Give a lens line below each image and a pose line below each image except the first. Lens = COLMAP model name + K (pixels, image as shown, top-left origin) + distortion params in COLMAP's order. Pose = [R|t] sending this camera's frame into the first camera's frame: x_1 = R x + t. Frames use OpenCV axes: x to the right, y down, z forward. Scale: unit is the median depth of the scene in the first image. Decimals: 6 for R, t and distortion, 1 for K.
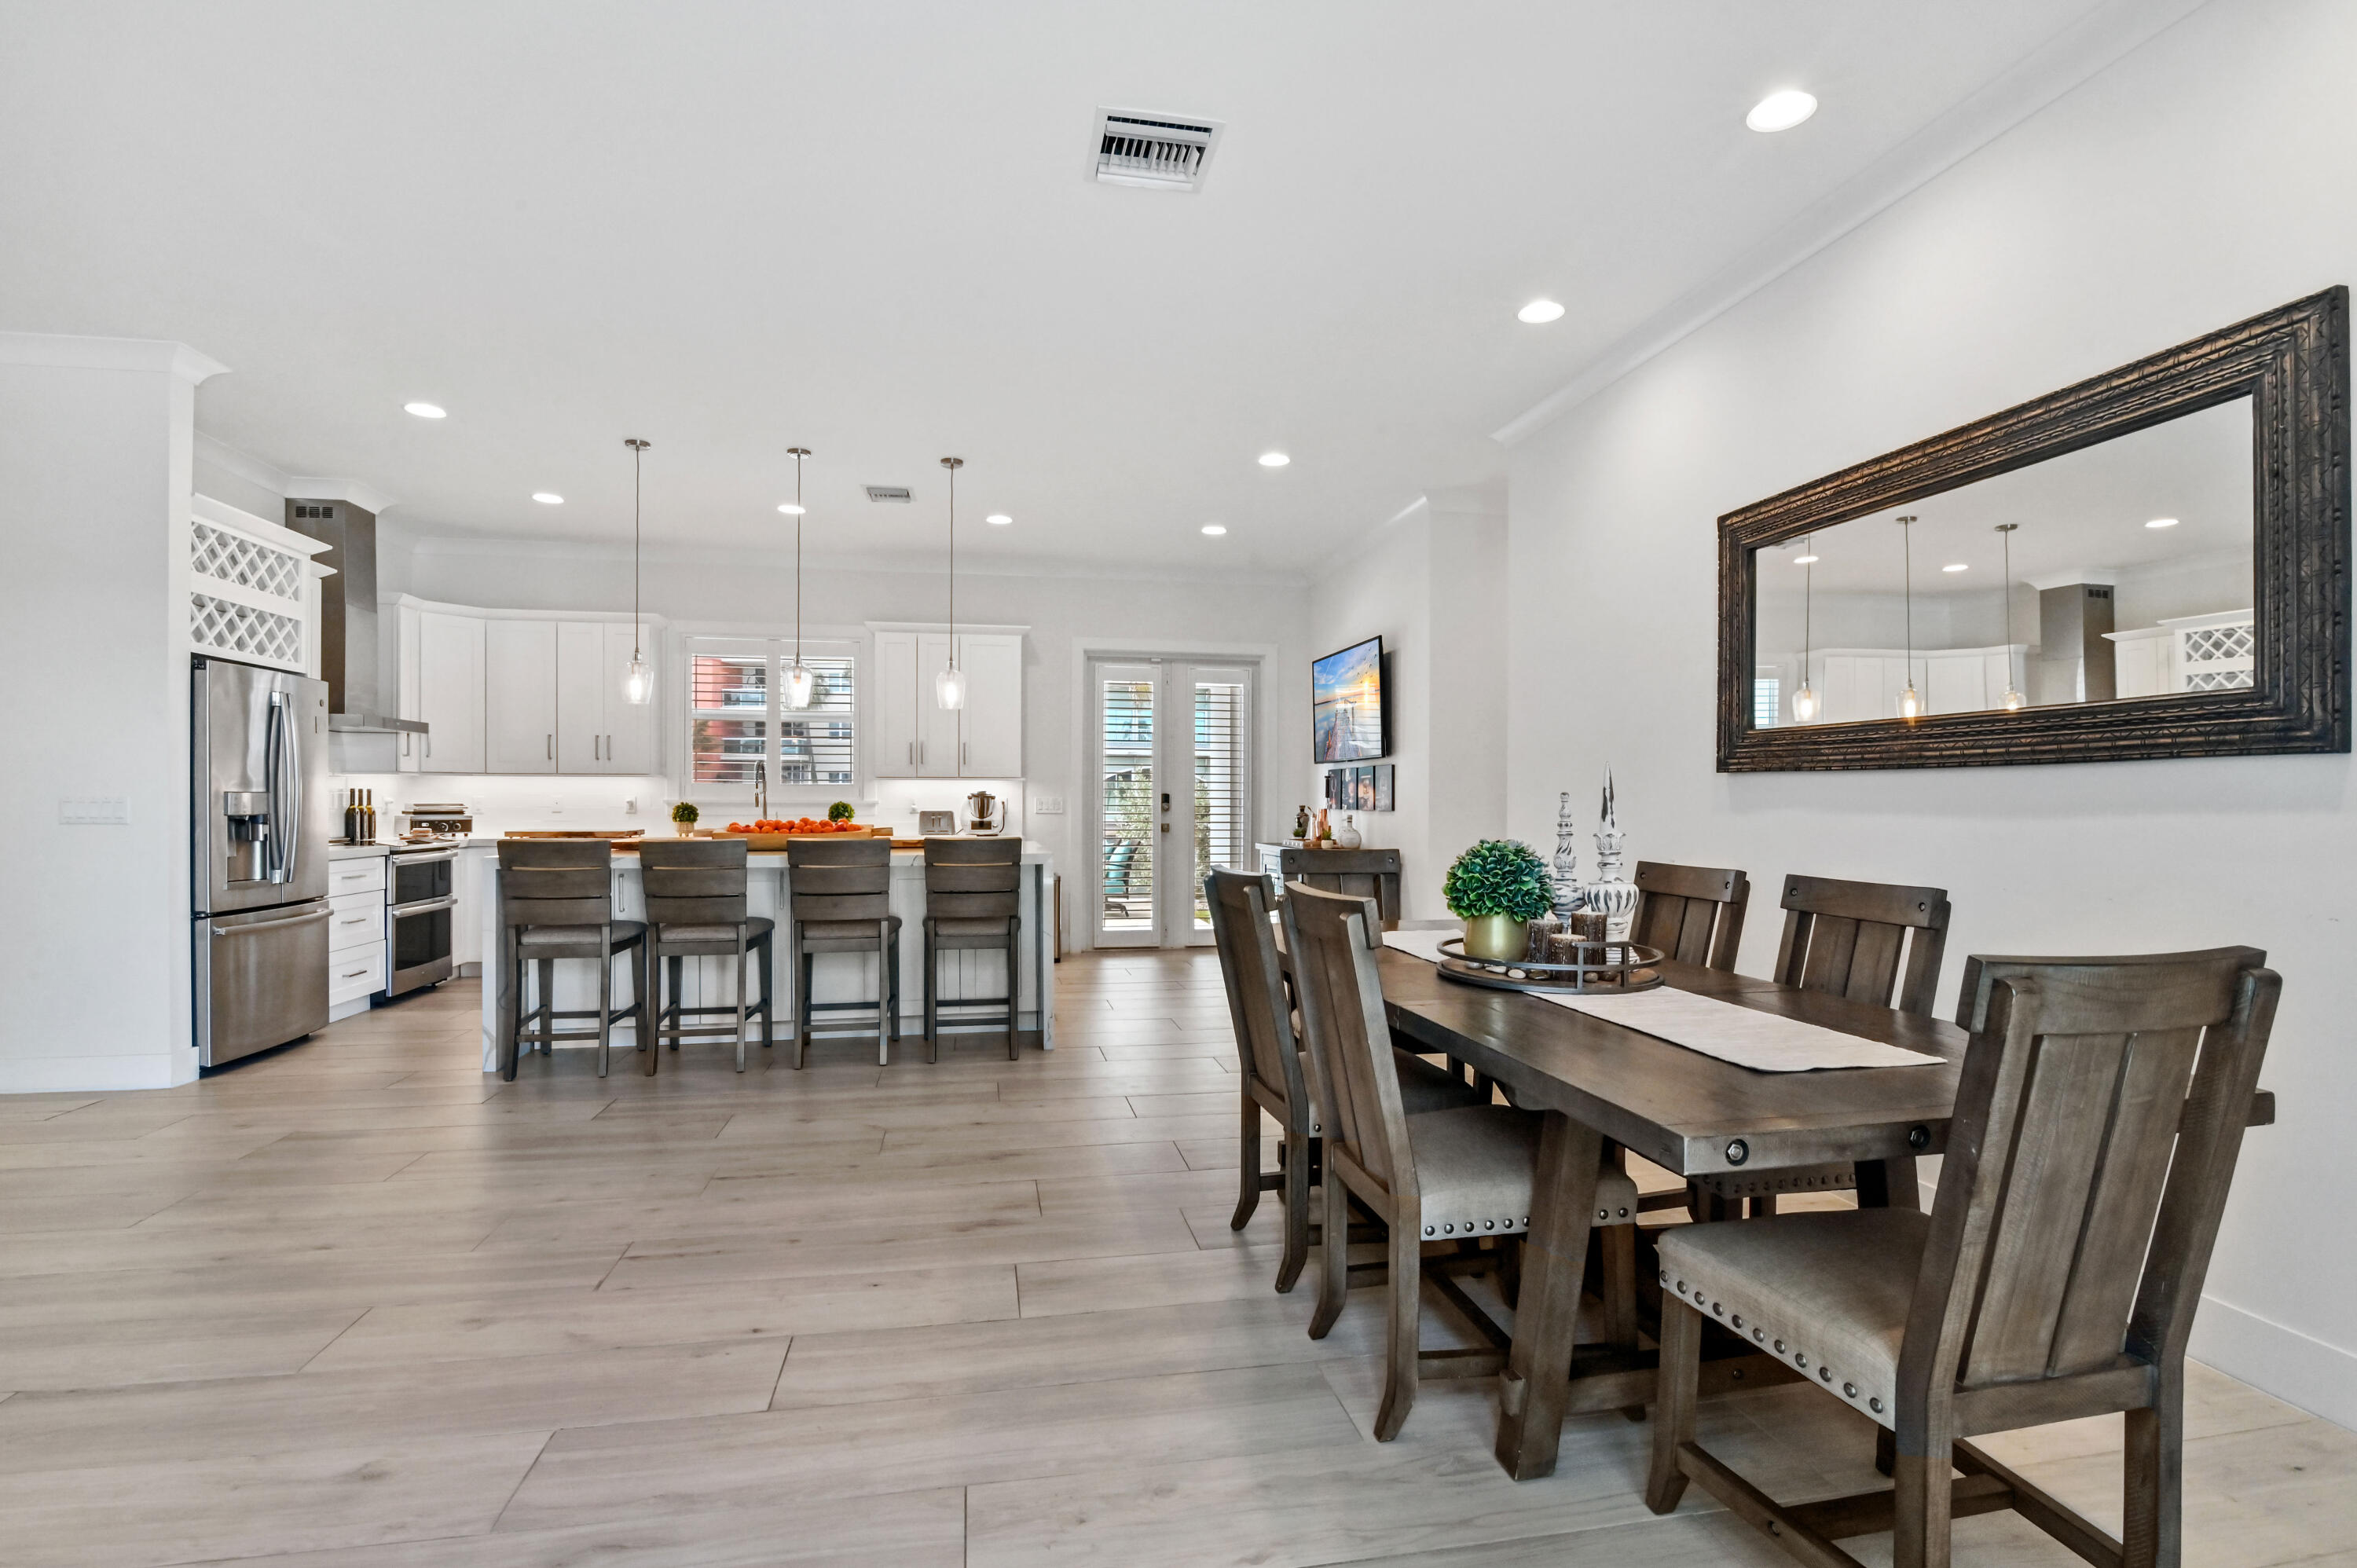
lens RADIAL K [[1095.2, 0, 1182.9], [0, 1095.2, 803.4], [0, 0, 1]] dist [-0.018240, 0.000917]
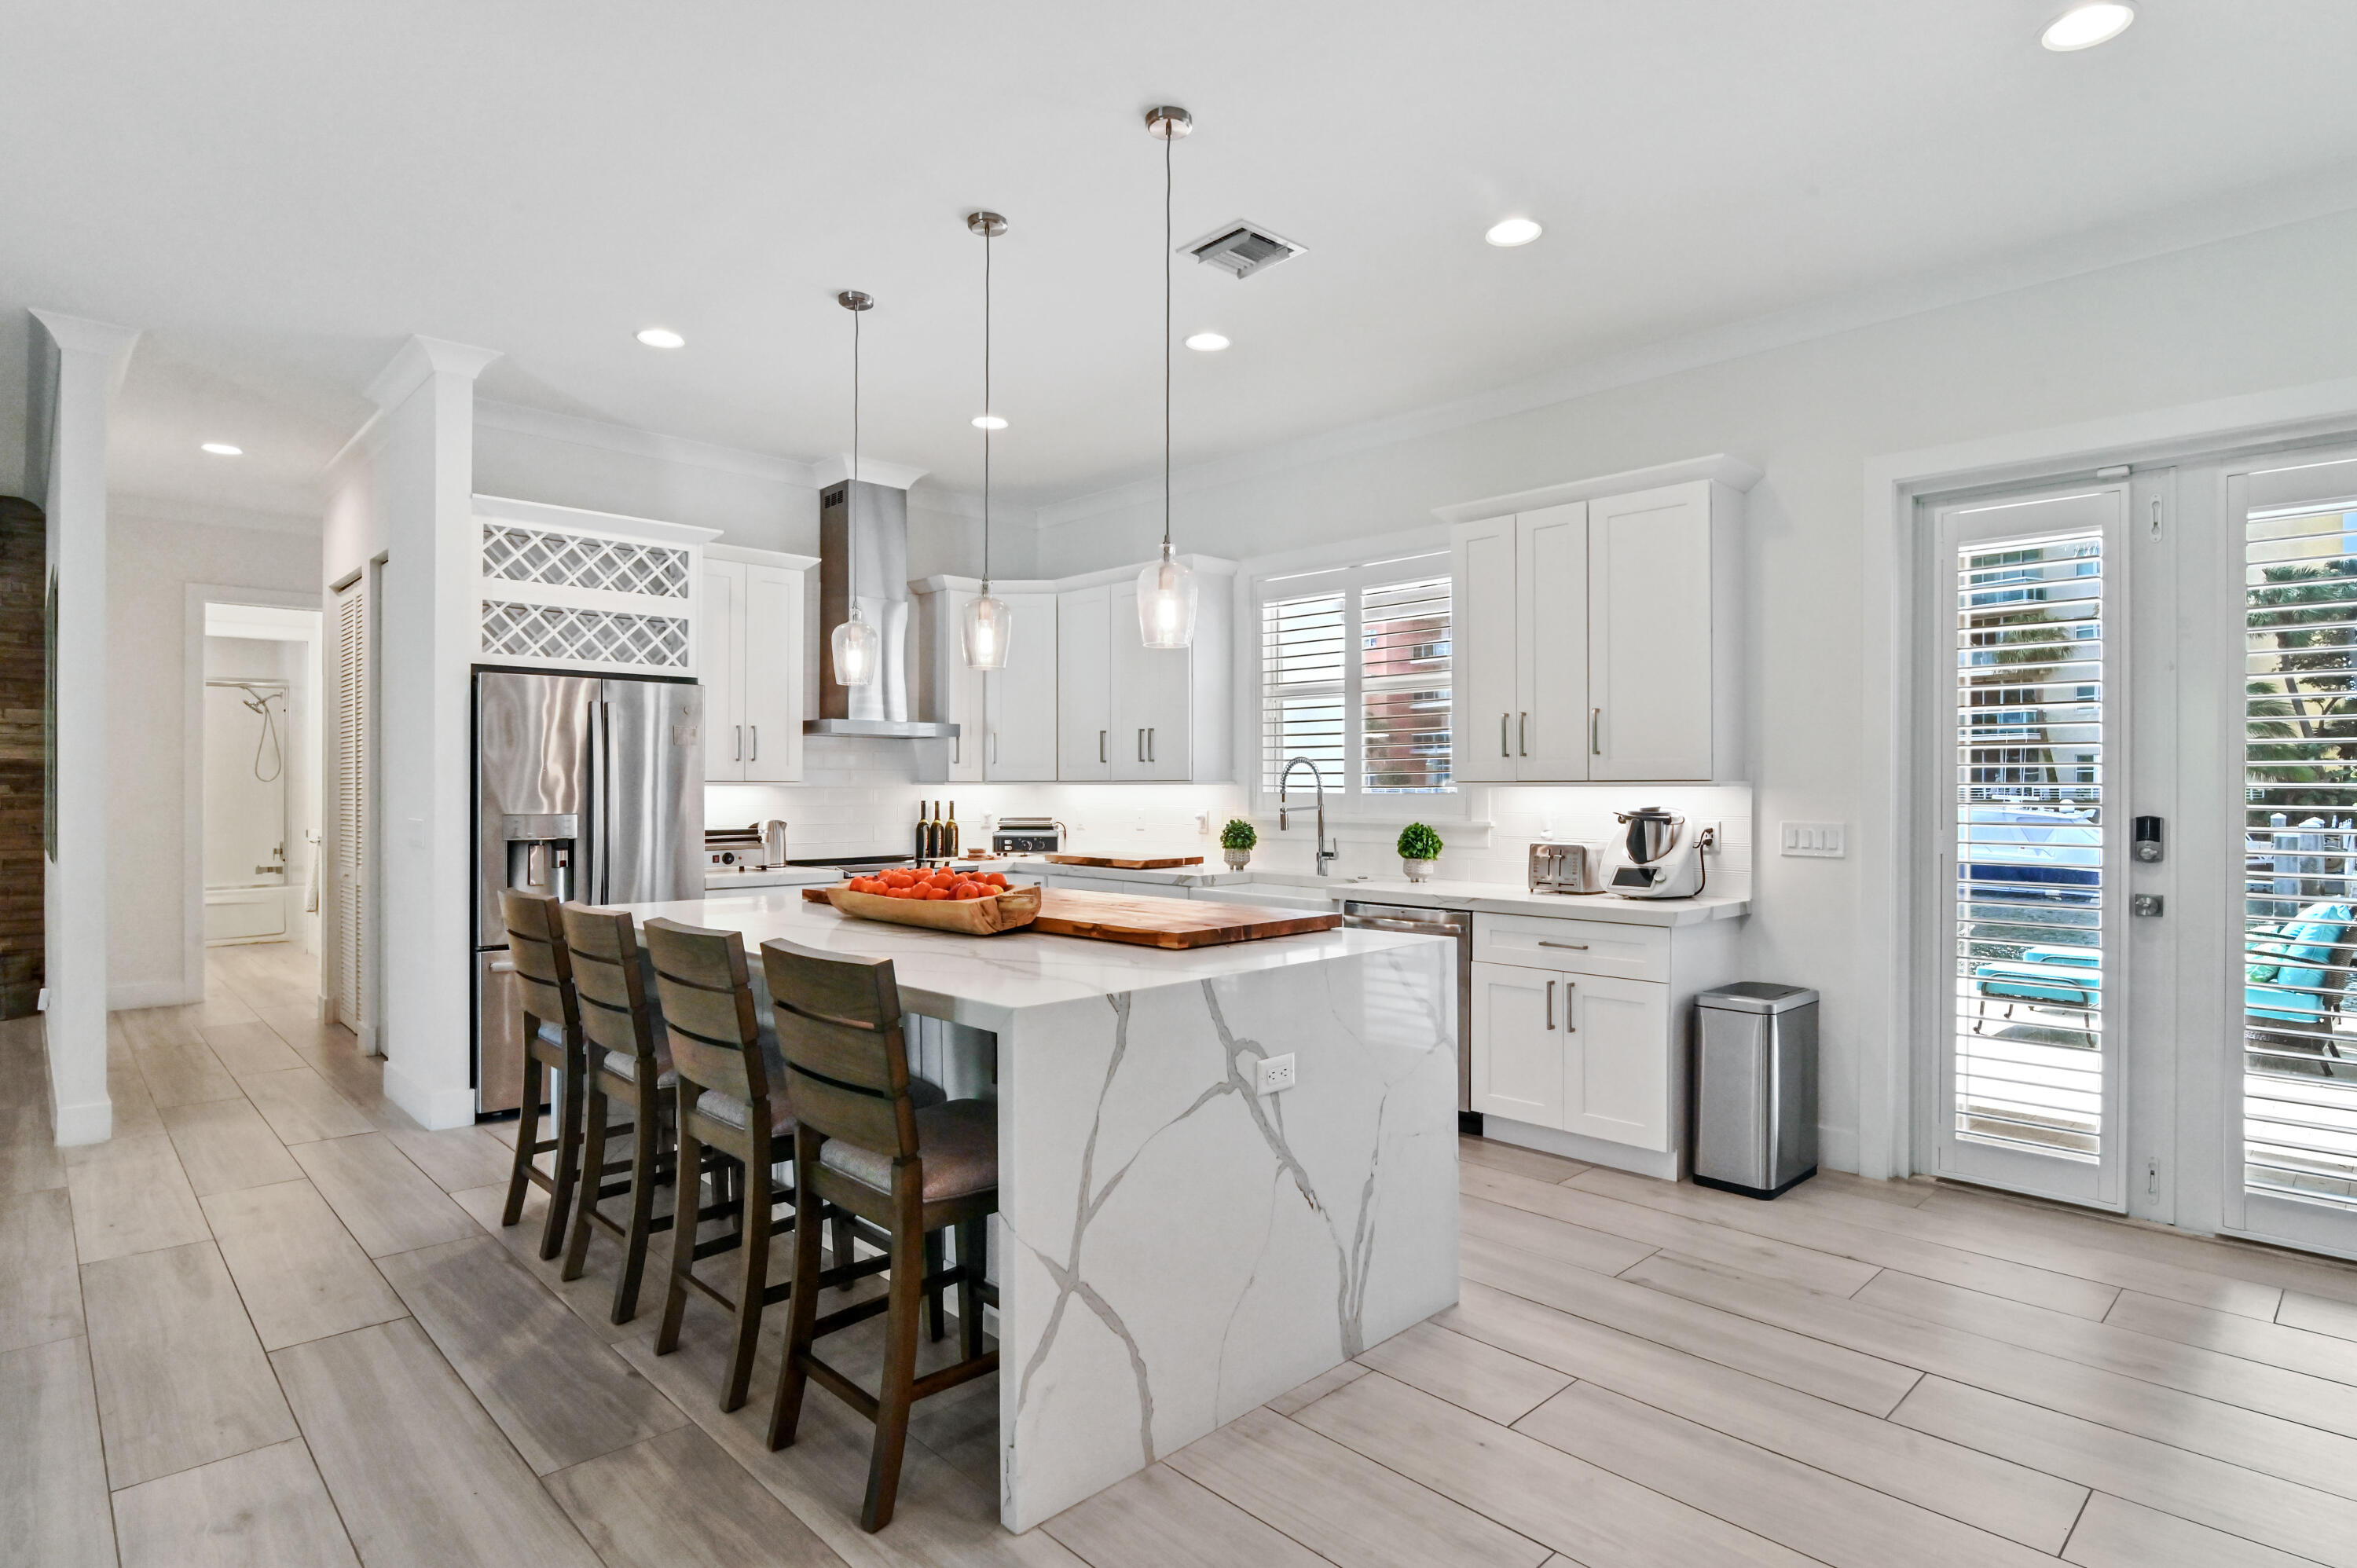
lens RADIAL K [[1228.2, 0, 1178.5], [0, 1228.2, 782.2], [0, 0, 1]] dist [-0.010489, -0.001313]
pose [[0.544513, -0.005362, -0.838735, 0.250565], [-0.002354, 0.999966, -0.007921, -0.026781], [0.838749, 0.006288, 0.544482, 0.776901]]
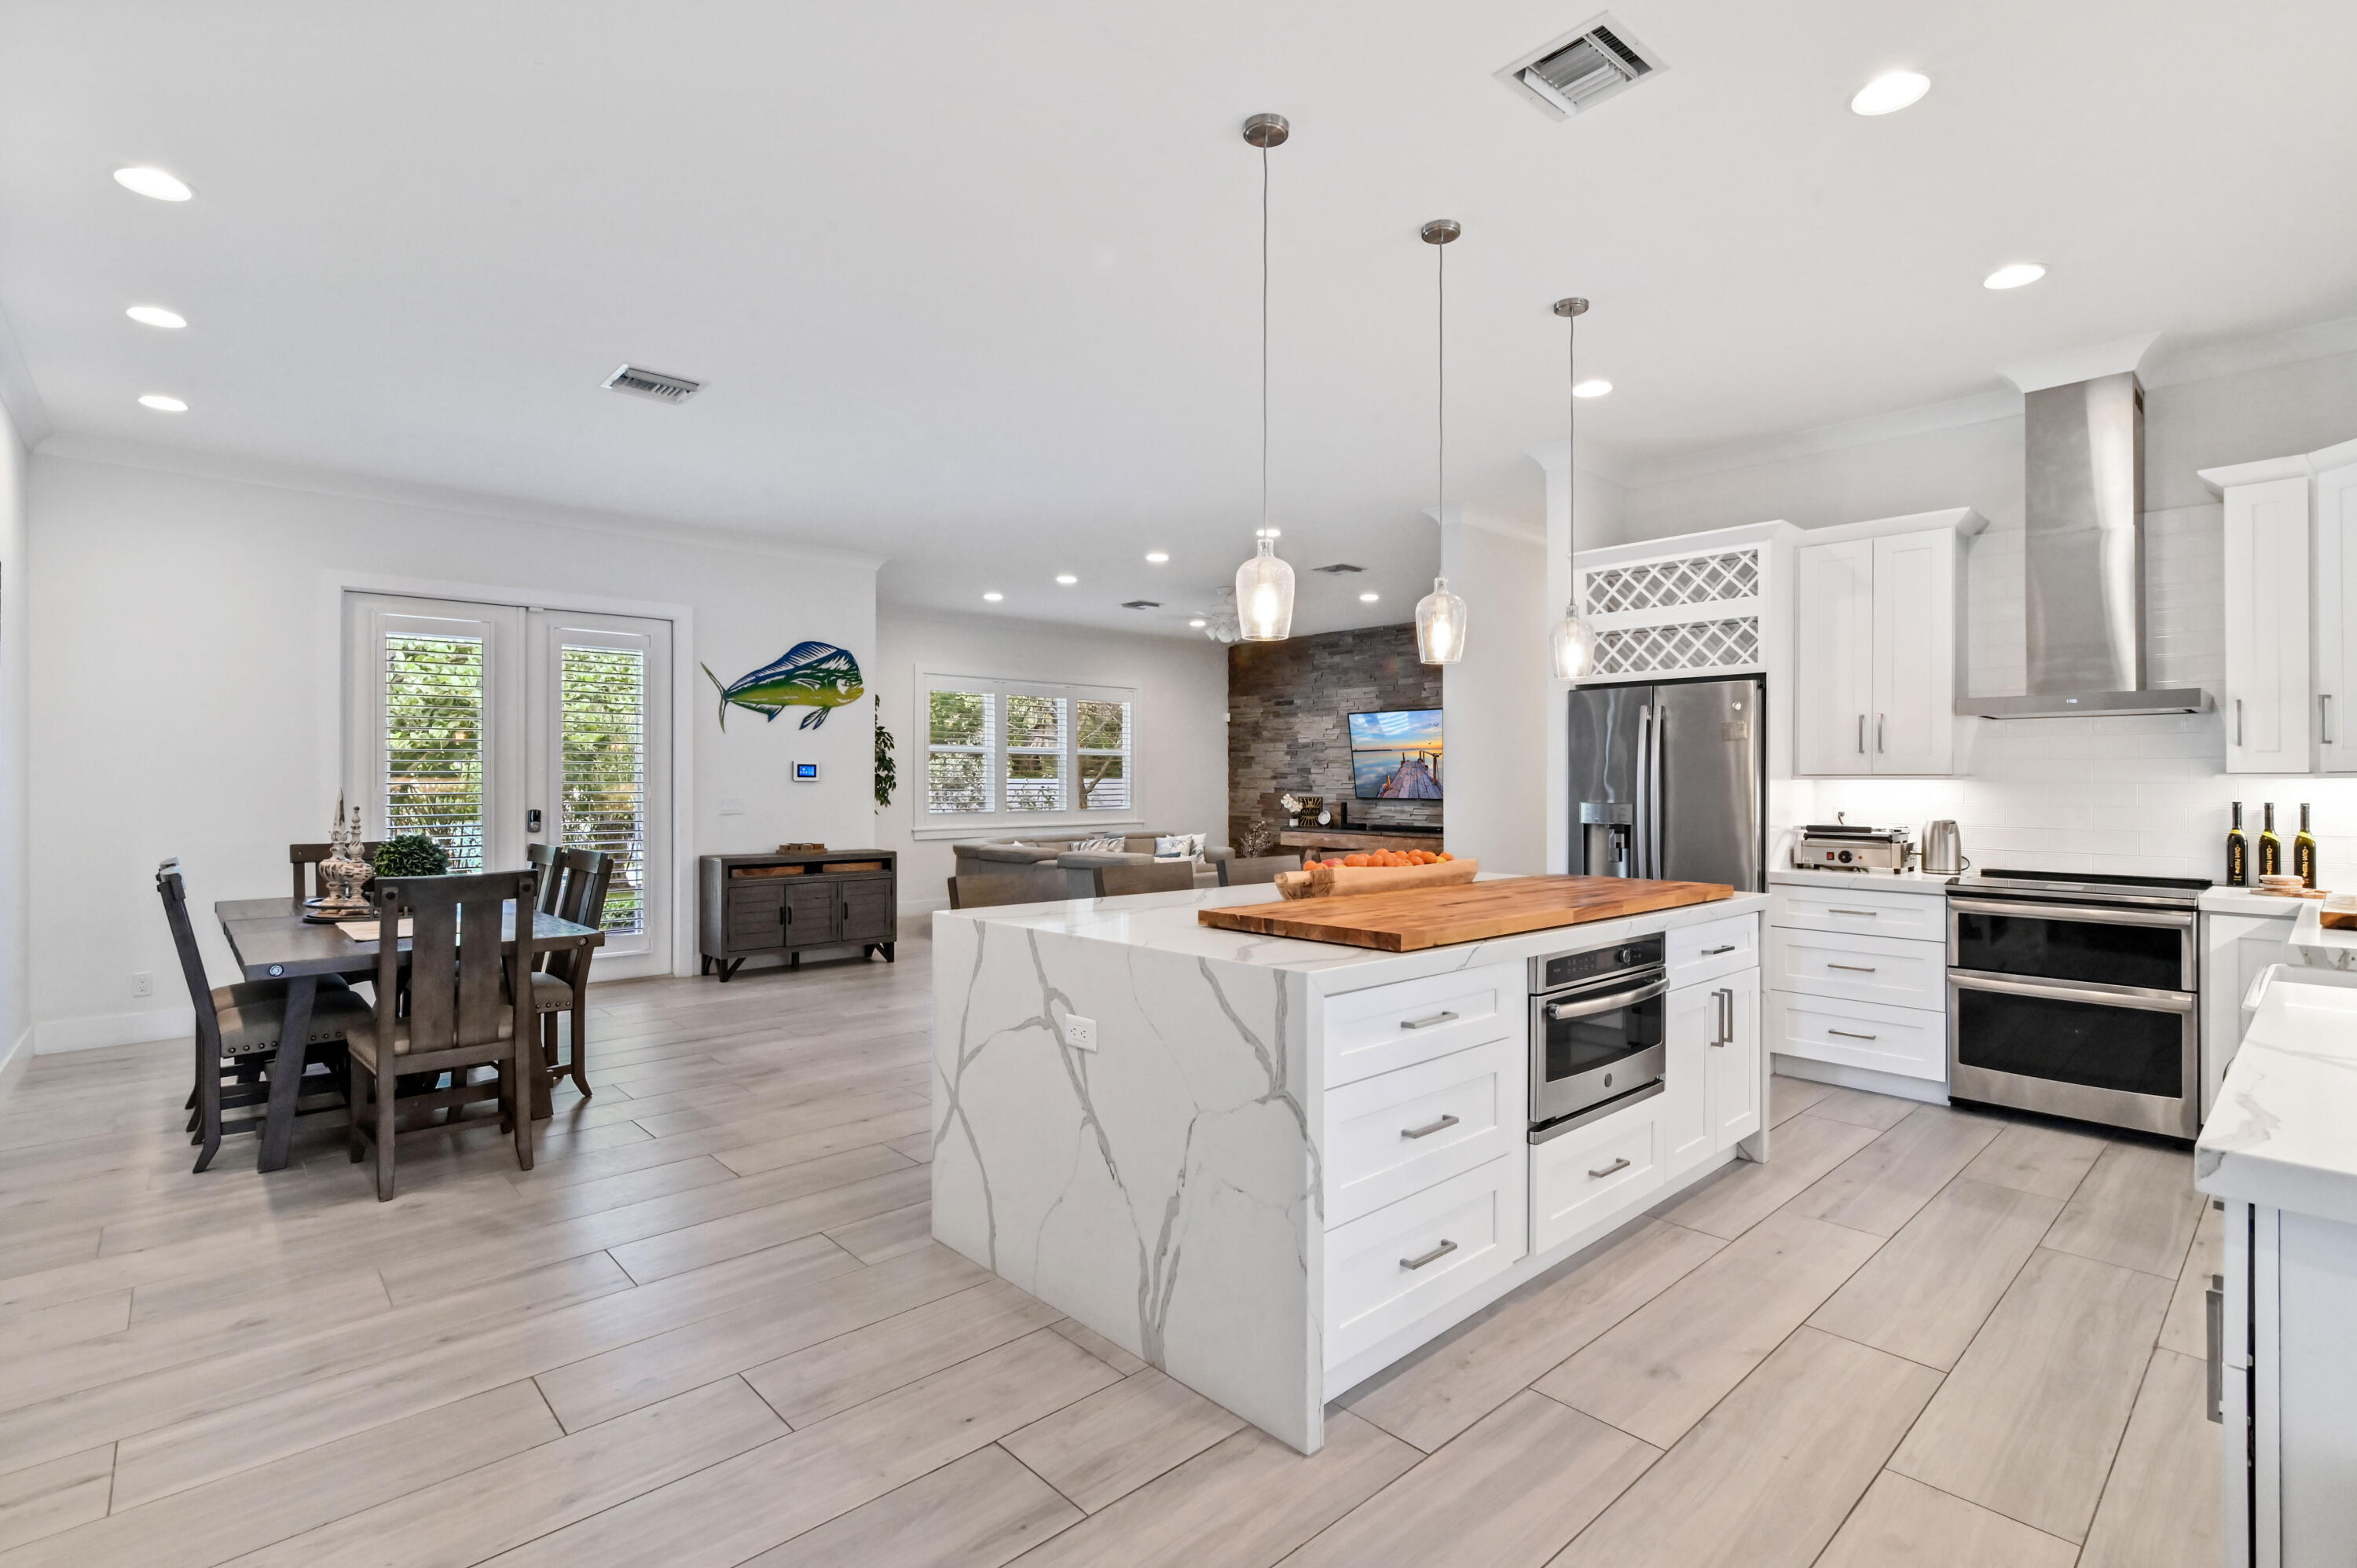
lens RADIAL K [[1095.2, 0, 1183.5], [0, 1095.2, 786.9], [0, 0, 1]] dist [-0.018240, 0.000917]
pose [[-0.850486, -0.002887, -0.525990, 0.077872], [-0.005713, 0.999977, 0.003750, -0.024883], [0.525967, 0.006194, -0.850482, 1.504062]]
